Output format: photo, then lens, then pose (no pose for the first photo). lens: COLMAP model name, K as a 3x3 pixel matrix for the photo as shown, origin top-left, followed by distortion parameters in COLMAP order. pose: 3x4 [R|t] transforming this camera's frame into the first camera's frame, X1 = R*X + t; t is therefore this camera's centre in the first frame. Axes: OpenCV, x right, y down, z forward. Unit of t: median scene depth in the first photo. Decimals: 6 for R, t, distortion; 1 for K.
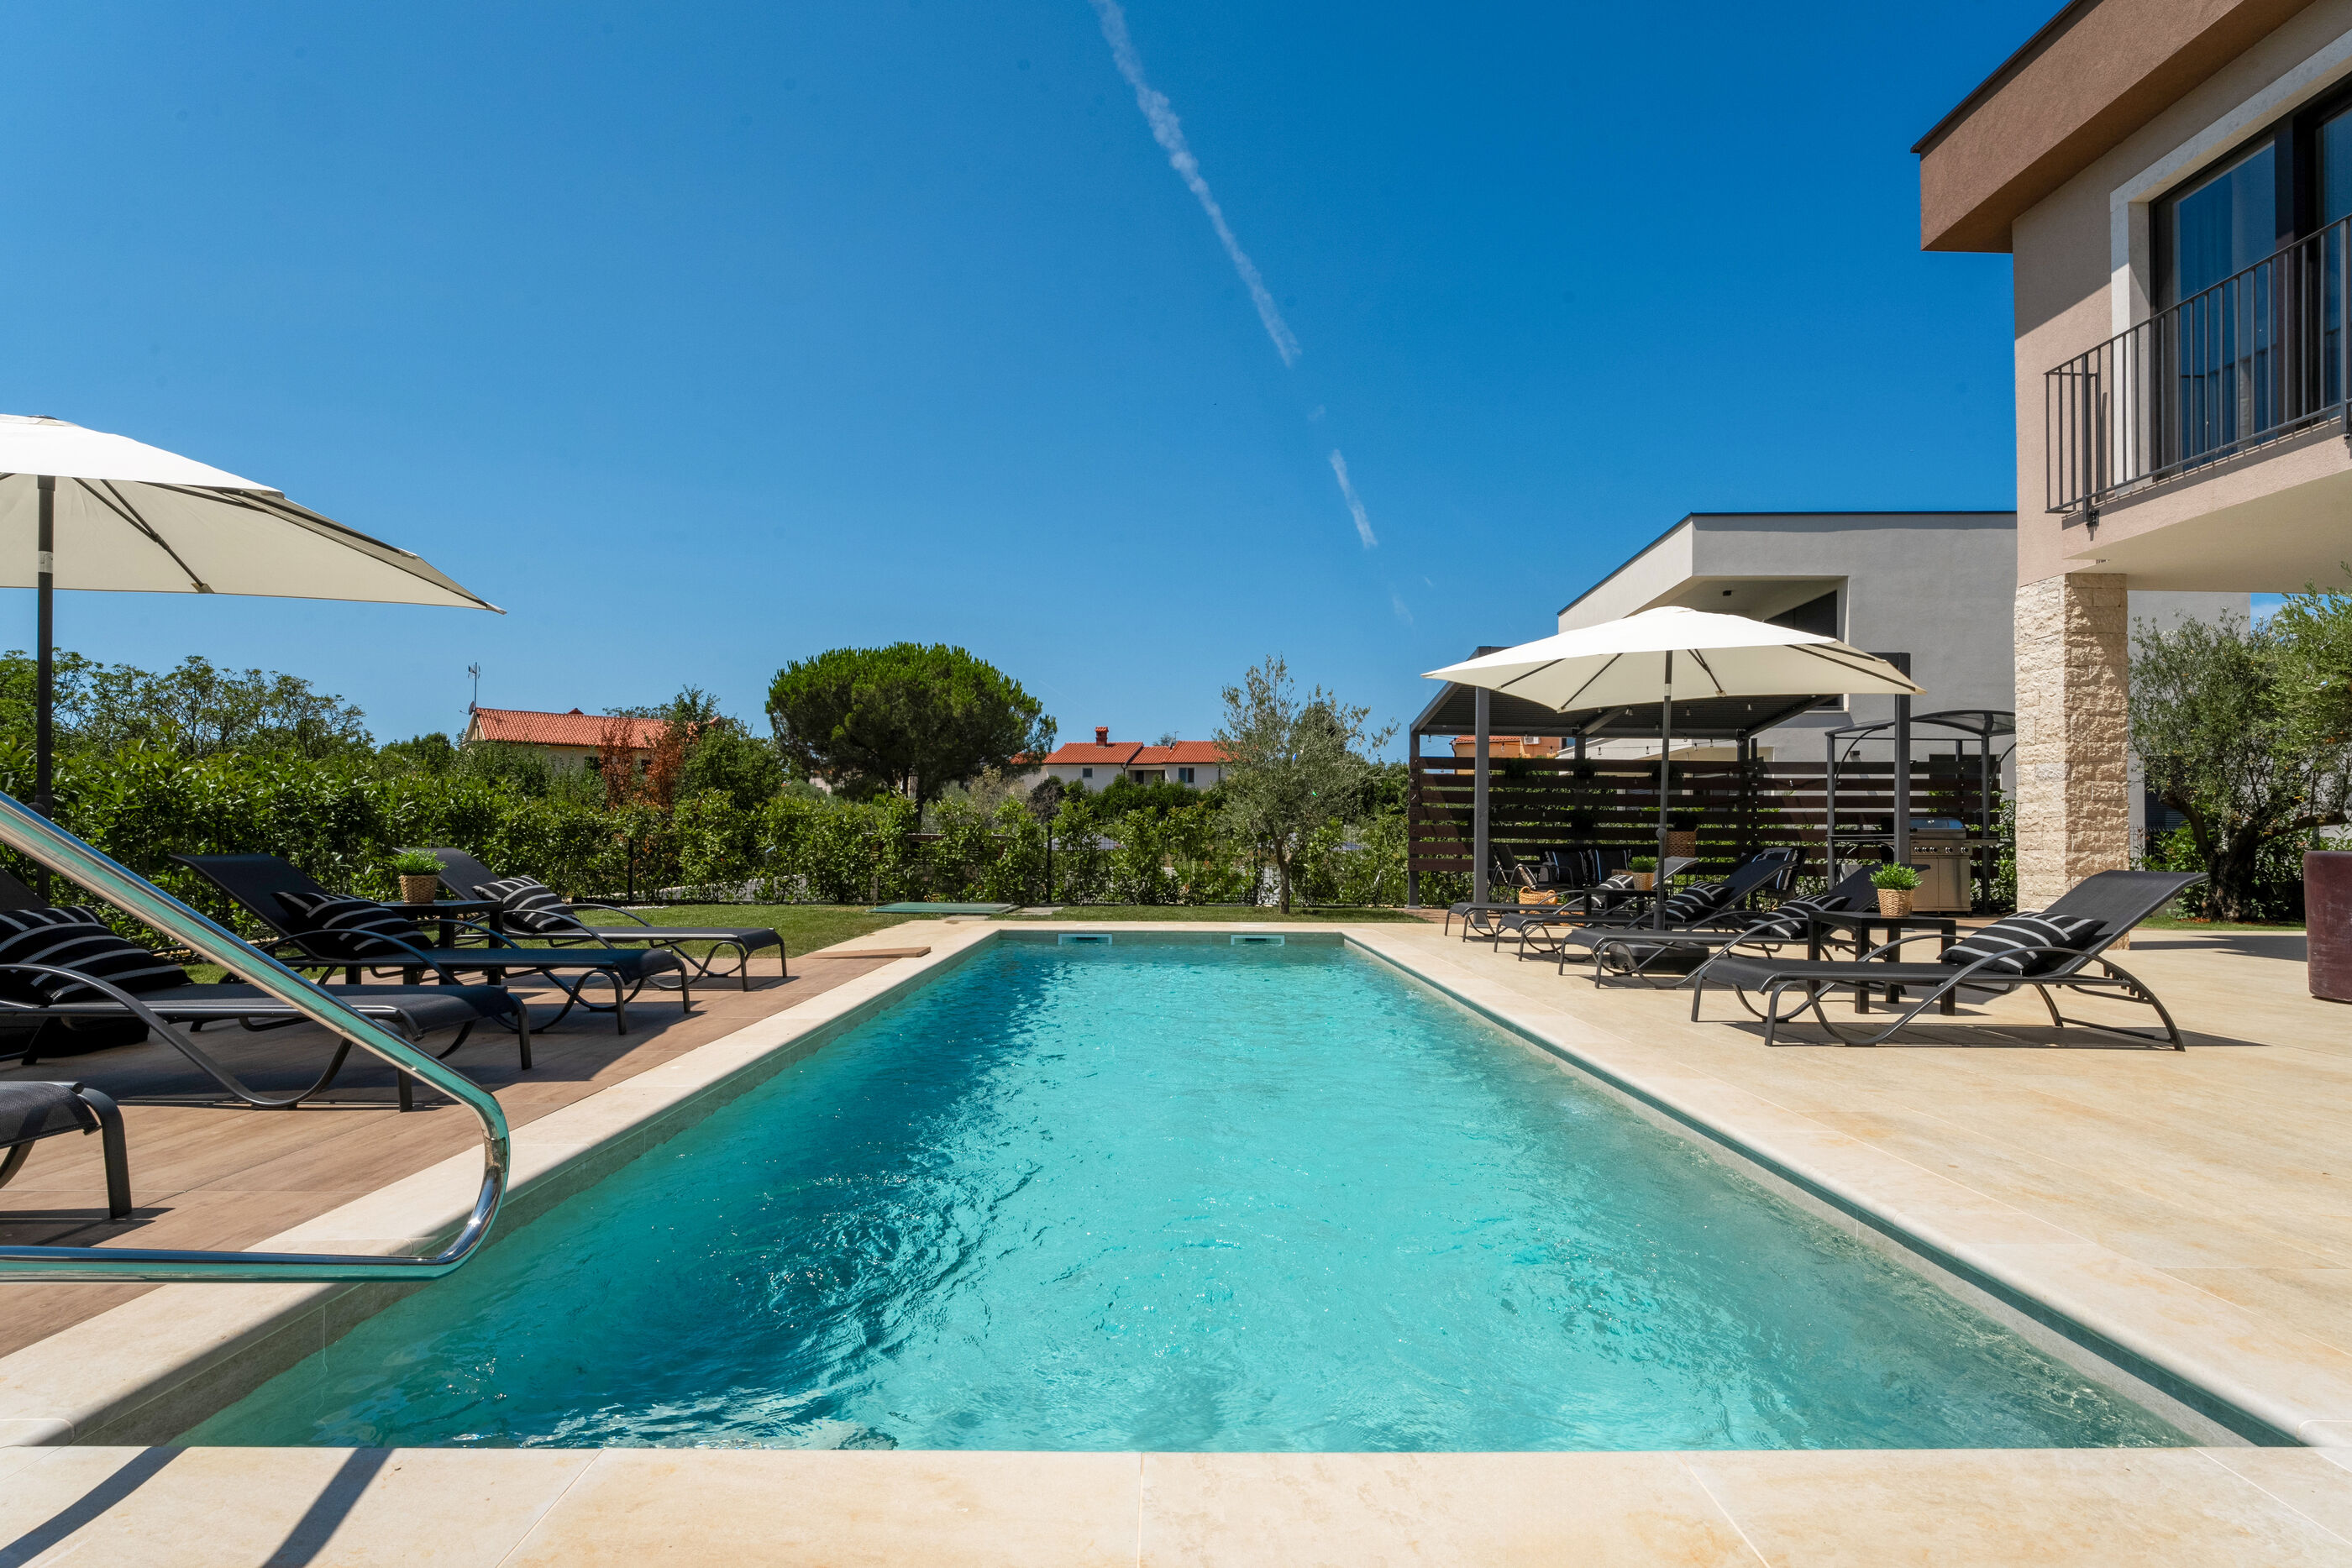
lens RADIAL K [[1146.3, 0, 1213.1], [0, 1146.3, 801.3], [0, 0, 1]] dist [0.000723, 0.000751]
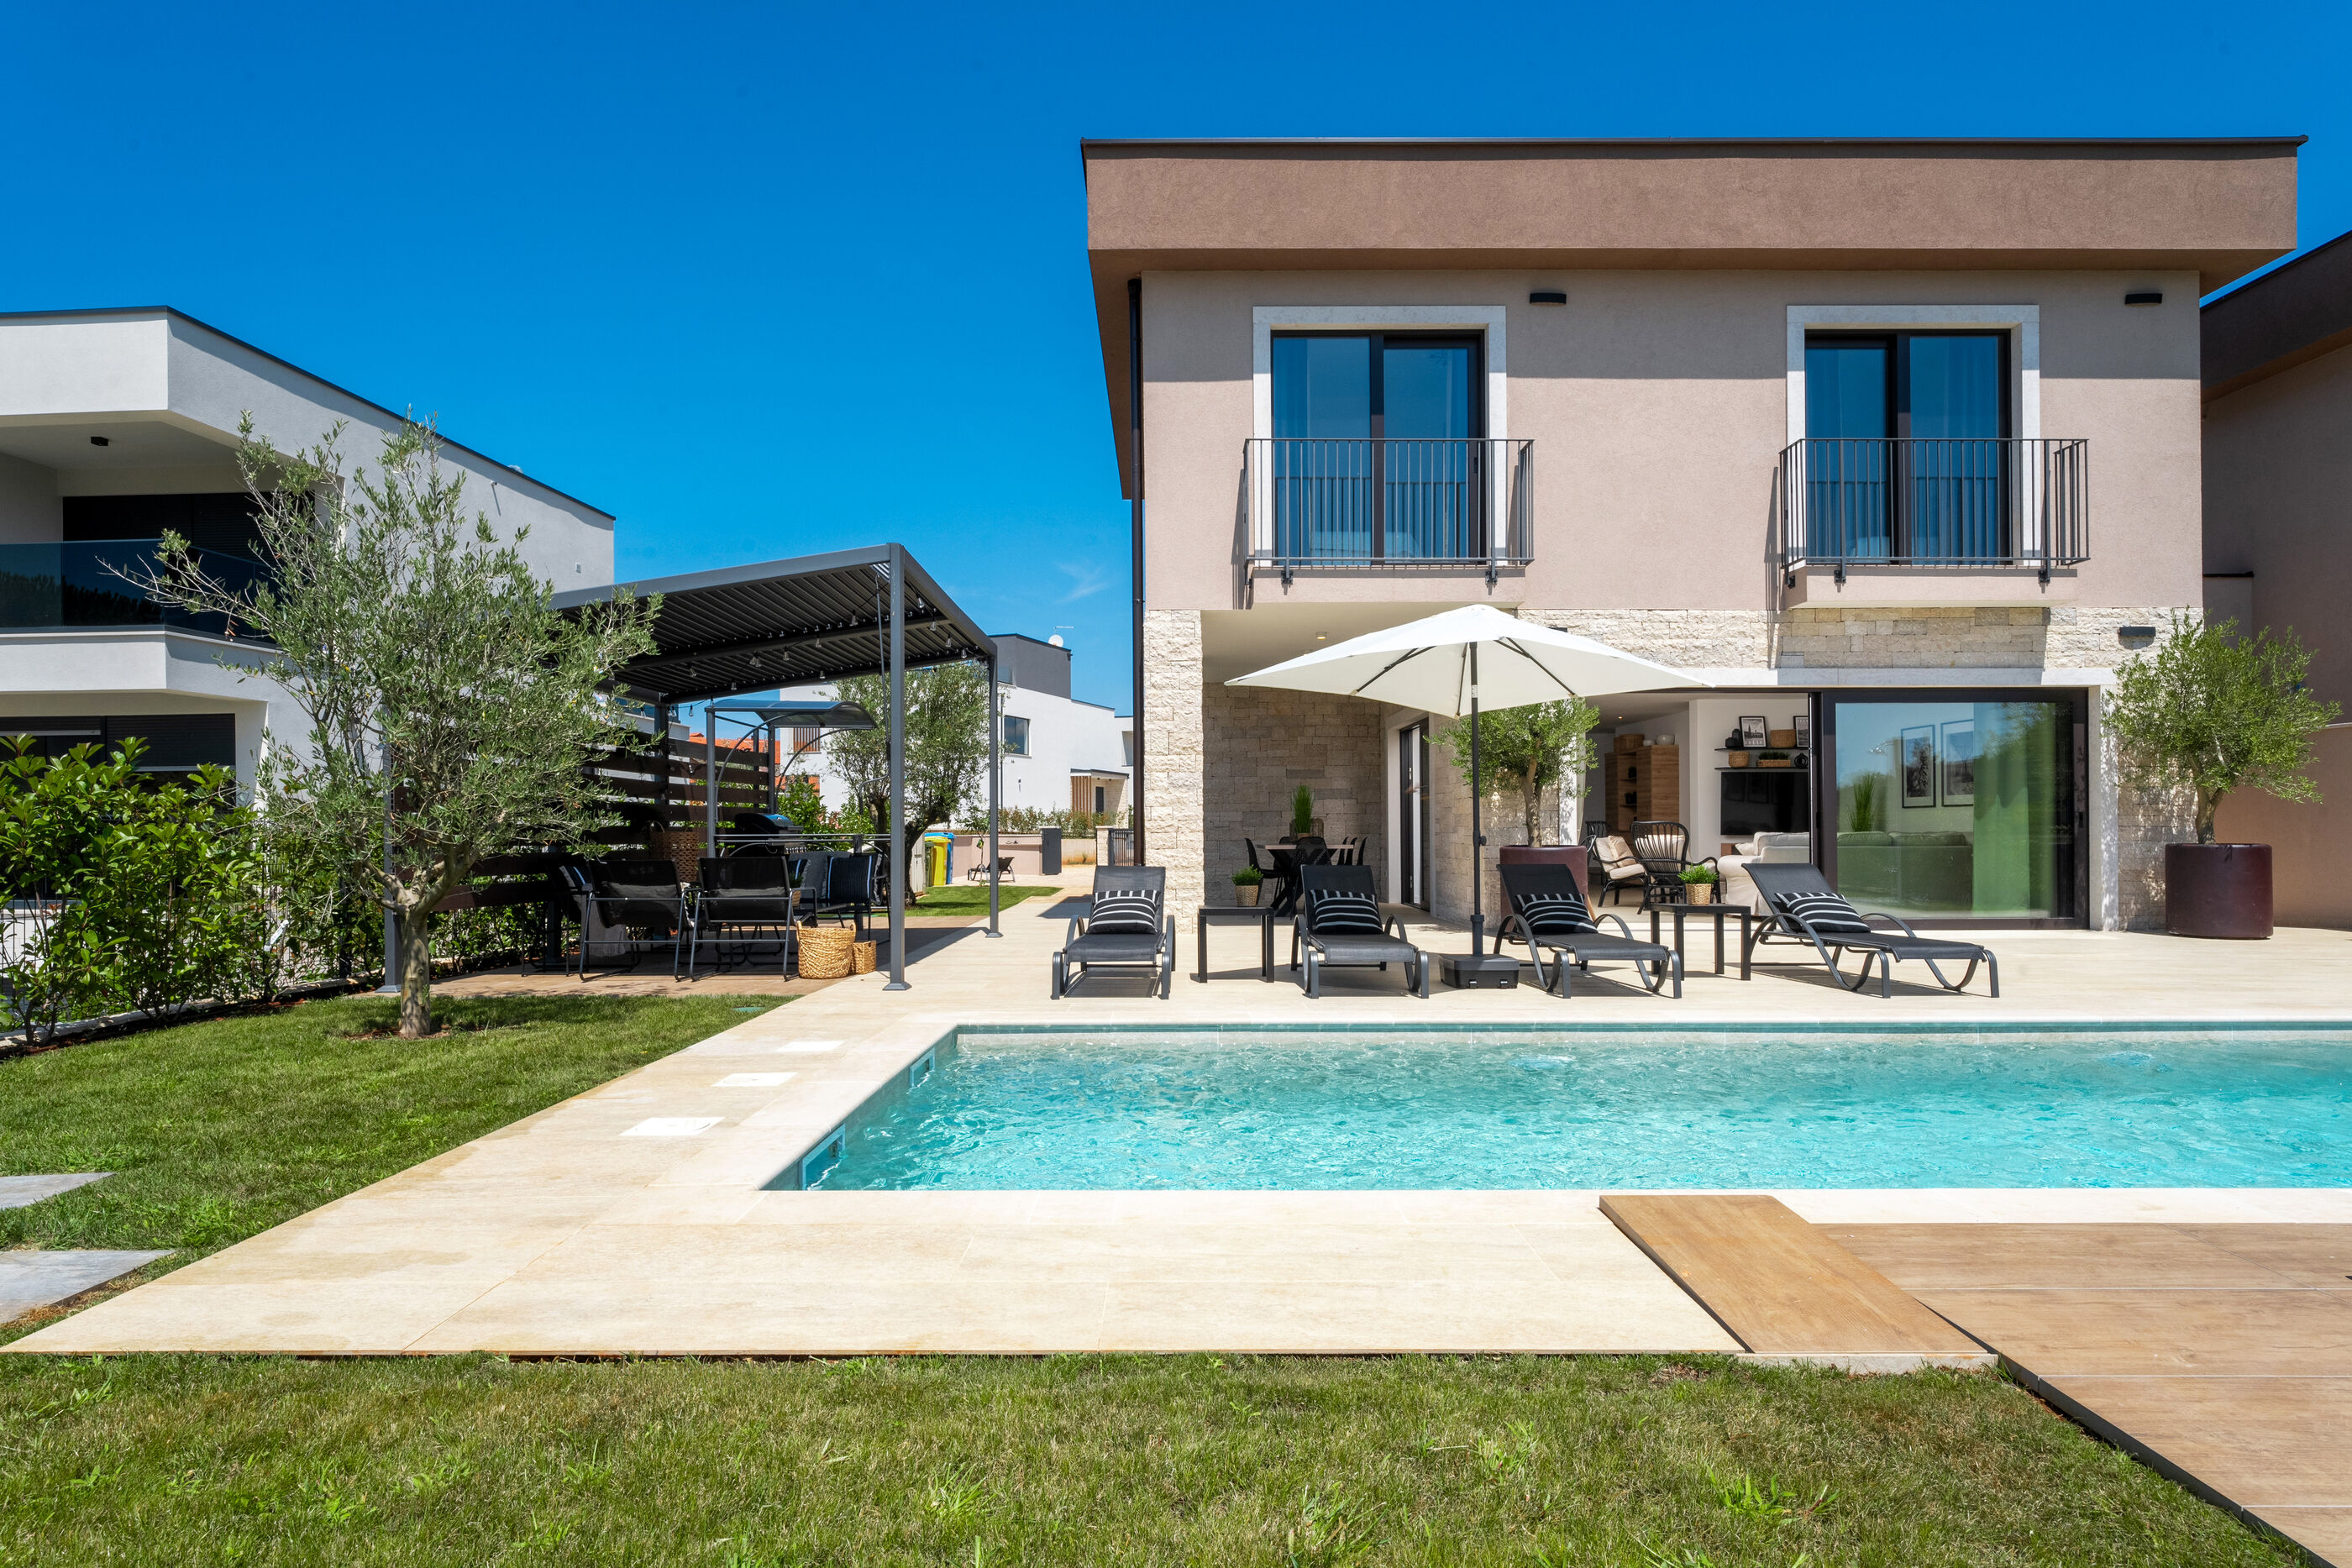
lens RADIAL K [[1296.2, 0, 1177.1], [0, 1296.2, 816.7], [0, 0, 1]] dist [-0.001690, 0.001613]
pose [[0.051273, 0.002286, 0.998682, -0.536359], [-0.031791, 0.999494, -0.000656, 0.011272], [-0.998179, -0.031715, 0.051320, 0.904712]]
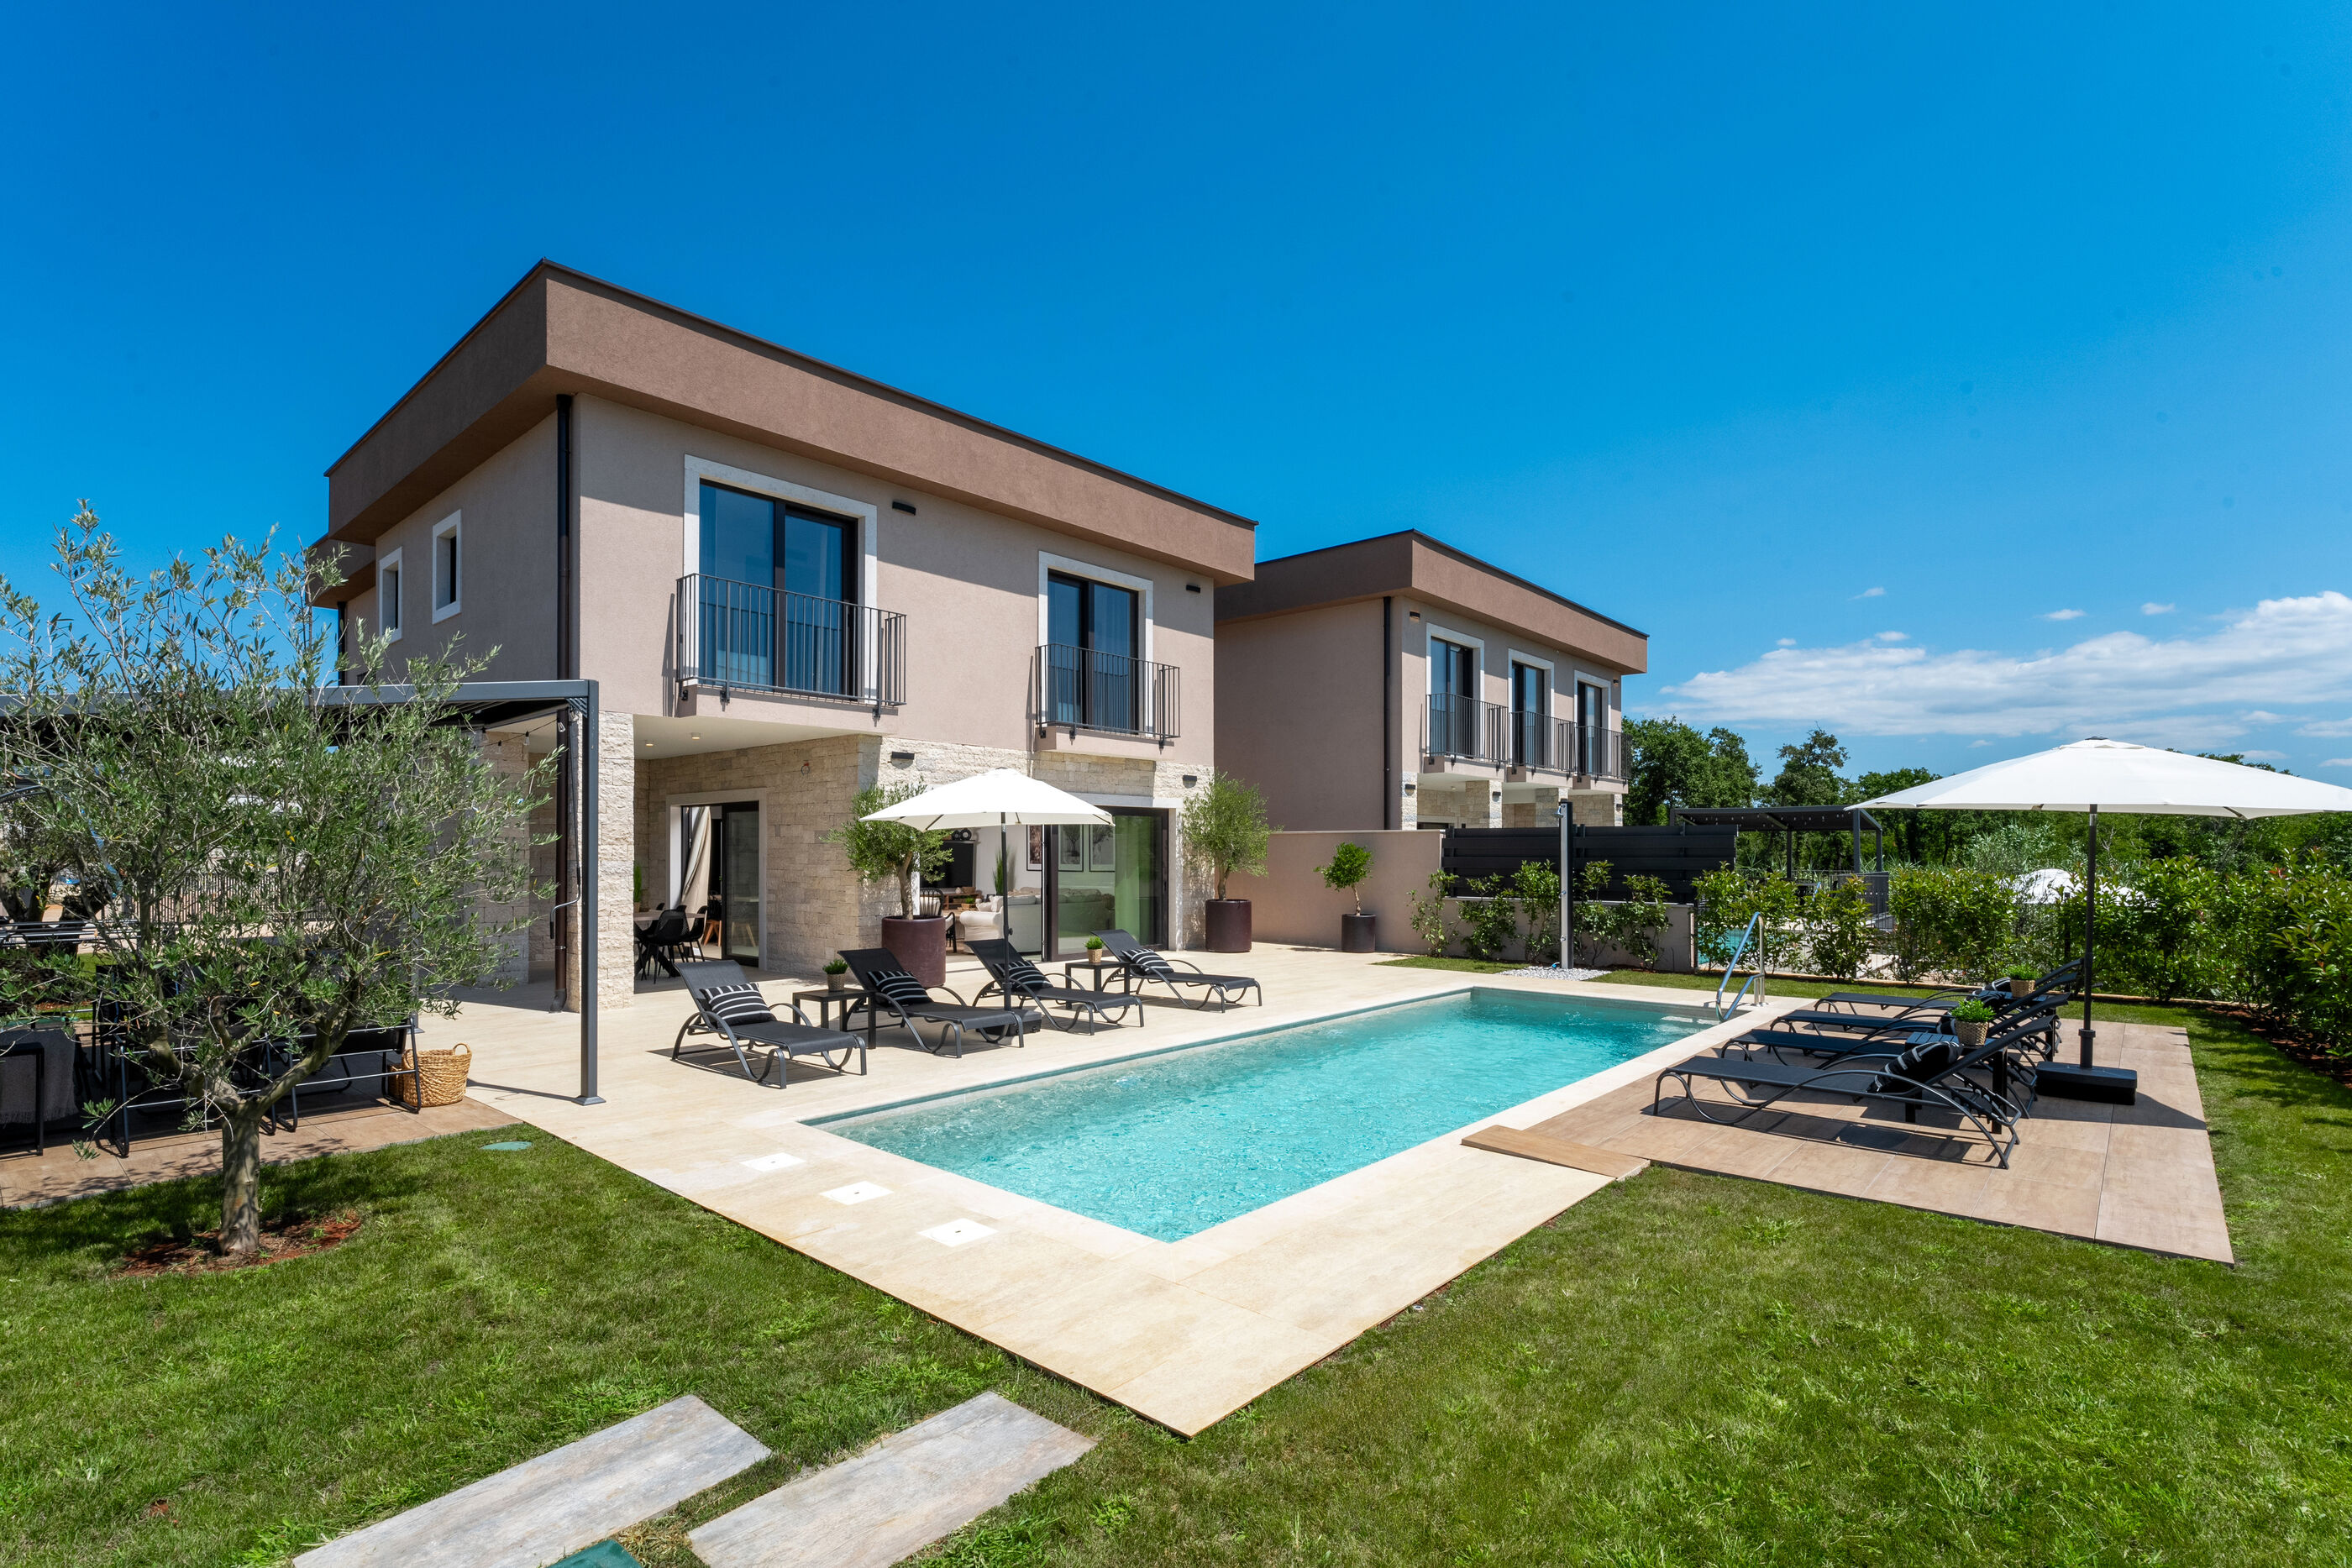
lens RADIAL K [[1091.6, 0, 1178.5], [0, 1091.6, 824.2], [0, 0, 1]] dist [-0.000860, -0.000084]
pose [[-0.712340, 0.007336, 0.701796, -0.519122], [-0.031480, 0.998605, -0.042393, -0.040819], [-0.701128, -0.052291, -0.711115, 1.365273]]
